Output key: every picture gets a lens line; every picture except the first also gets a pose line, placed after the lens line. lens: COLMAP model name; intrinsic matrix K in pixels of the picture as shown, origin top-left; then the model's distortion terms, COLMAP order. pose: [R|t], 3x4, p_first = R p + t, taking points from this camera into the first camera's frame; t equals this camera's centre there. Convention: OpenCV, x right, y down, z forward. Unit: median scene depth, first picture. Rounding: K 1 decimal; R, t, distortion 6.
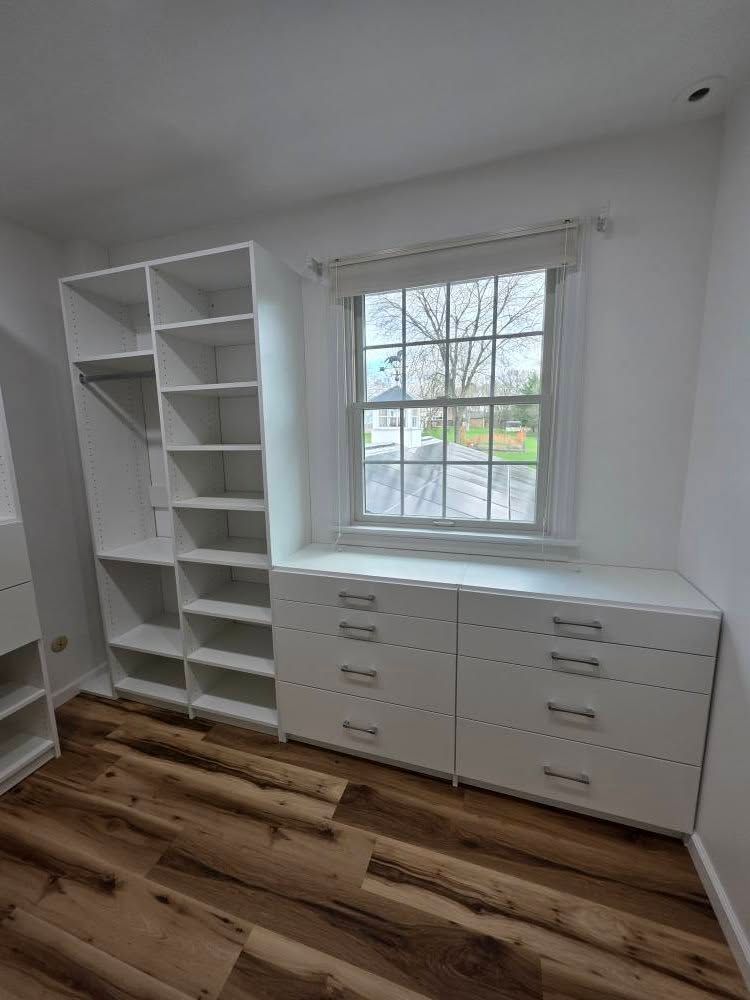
lens RADIAL K [[396.8, 0, 375.8], [0, 396.8, 496.3], [0, 0, 1]] dist [-0.001253, 0.001126]
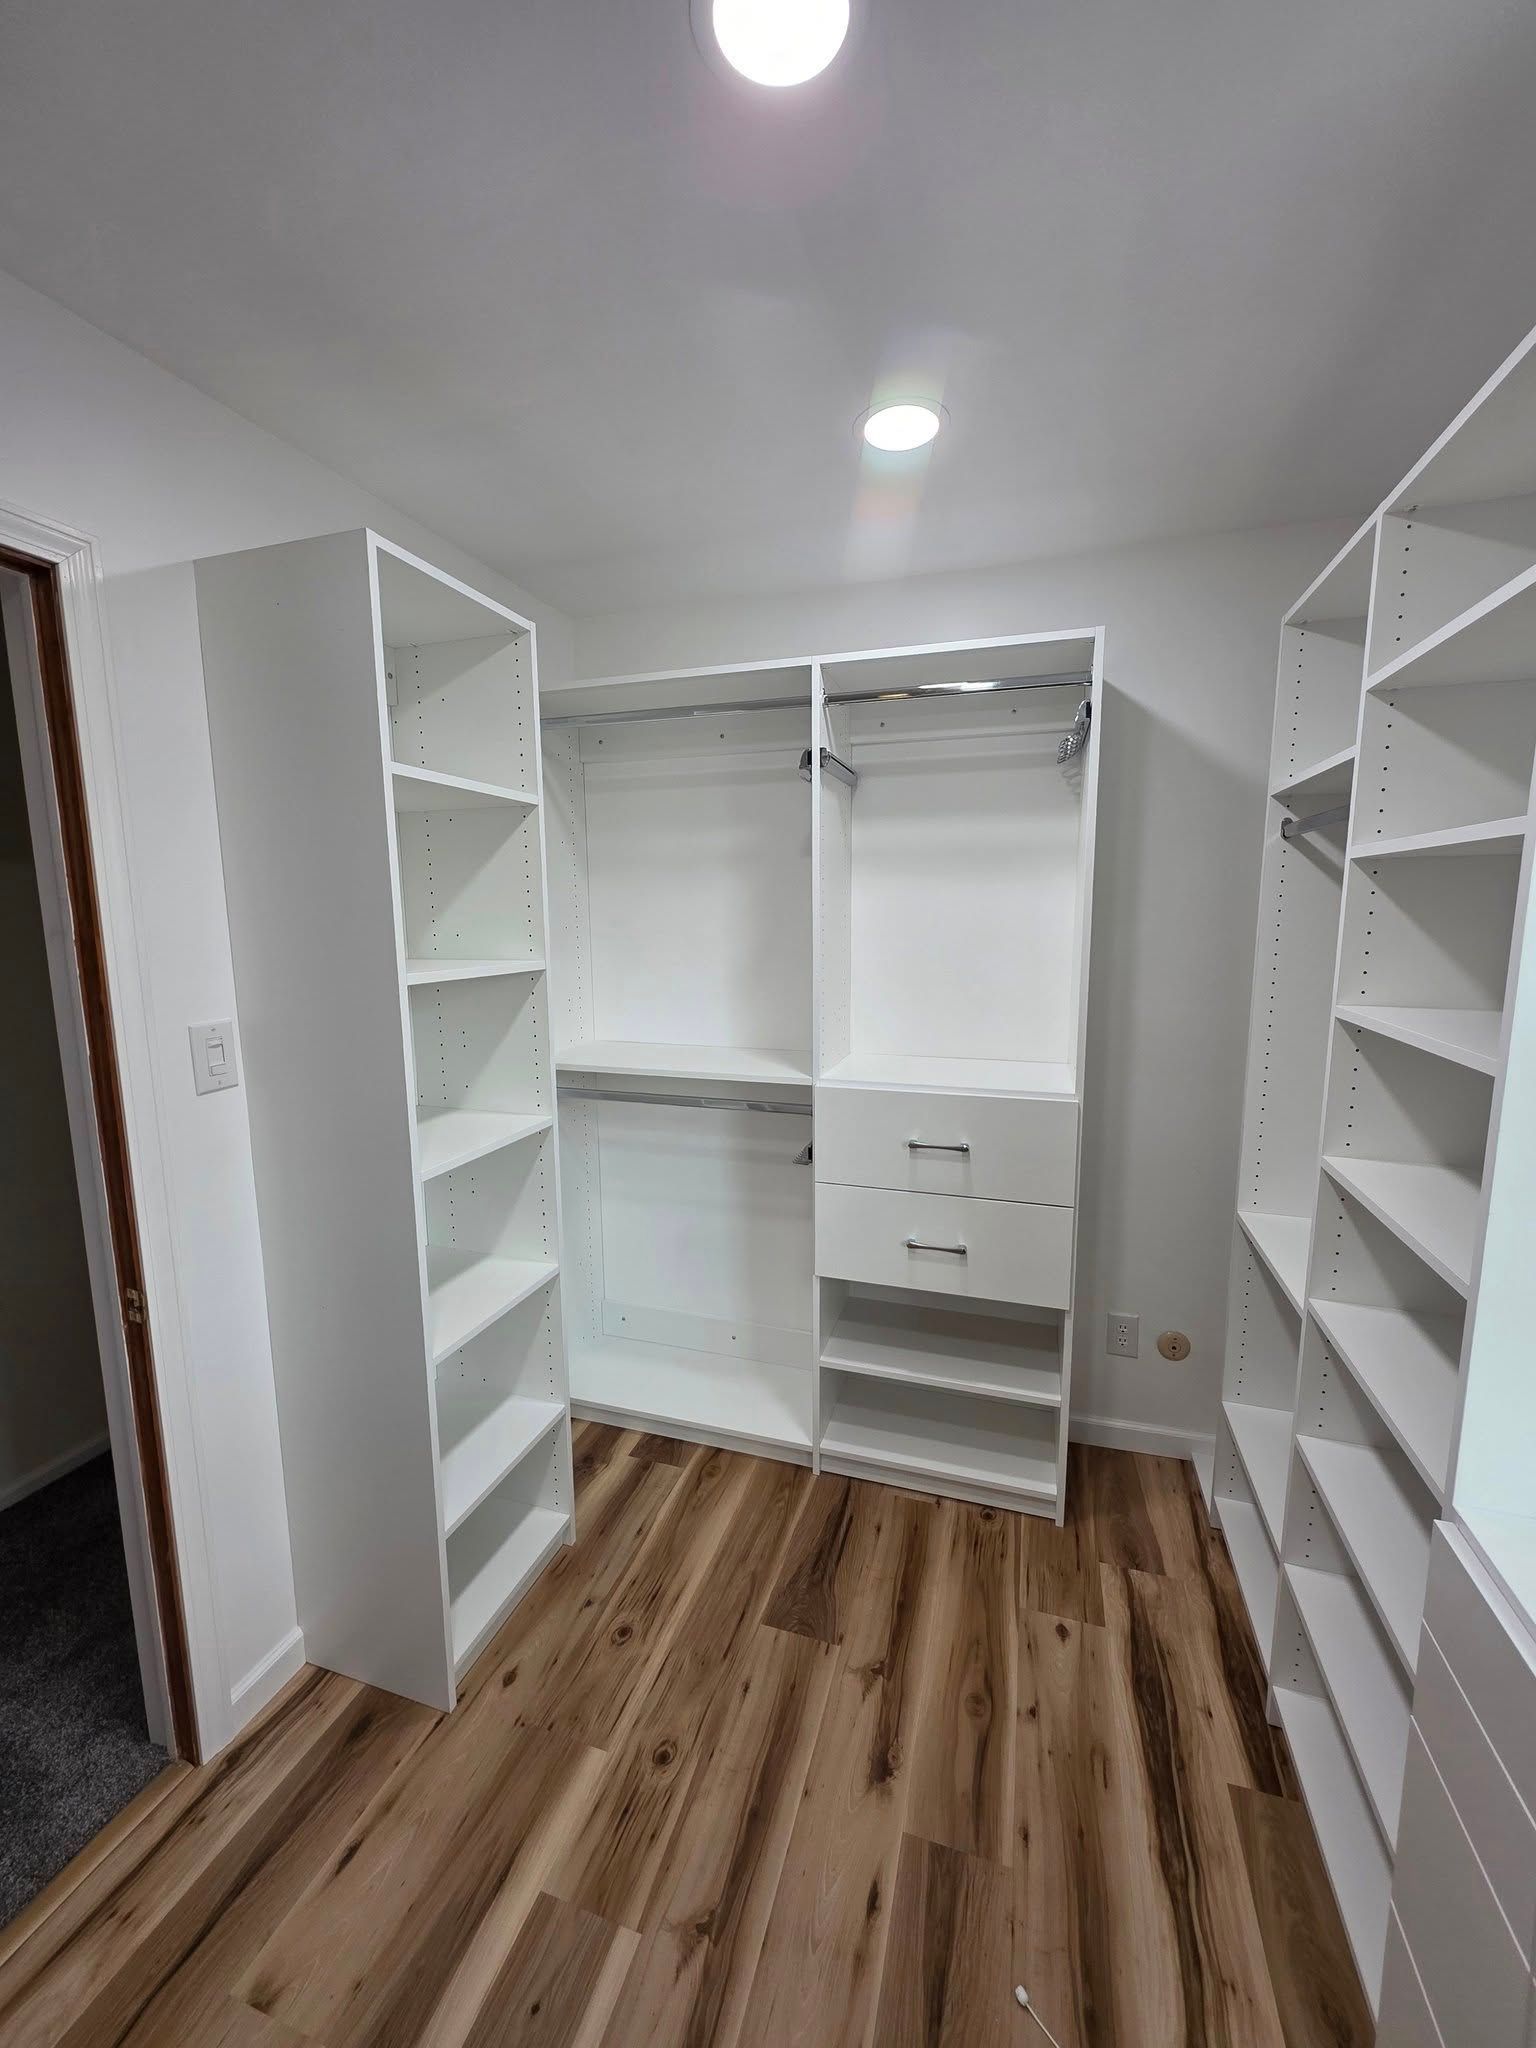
lens RADIAL K [[812.6, 0, 763.0], [0, 812.6, 1016.9], [0, 0, 1]] dist [-0.001253, 0.001126]
pose [[0.005084, 0.154069, -0.988047, 0.226283], [-0.152843, 0.976570, 0.151493, -0.157582], [0.988237, 0.150246, 0.028514, 0.485088]]
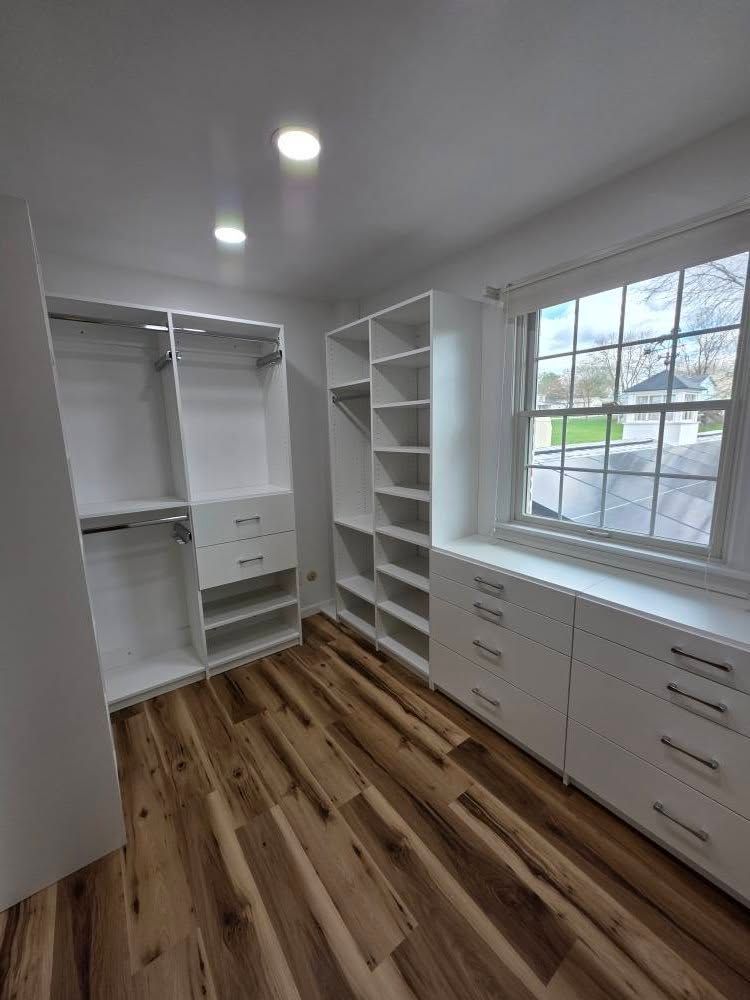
lens RADIAL K [[396.8, 0, 378.0], [0, 396.8, 497.3], [0, 0, 1]] dist [-0.001253, 0.001126]
pose [[0.820104, 0.095444, -0.564198, 0.293218], [-0.082951, 0.995406, 0.047816, -0.023231], [0.566170, 0.007586, 0.824254, -0.129622]]
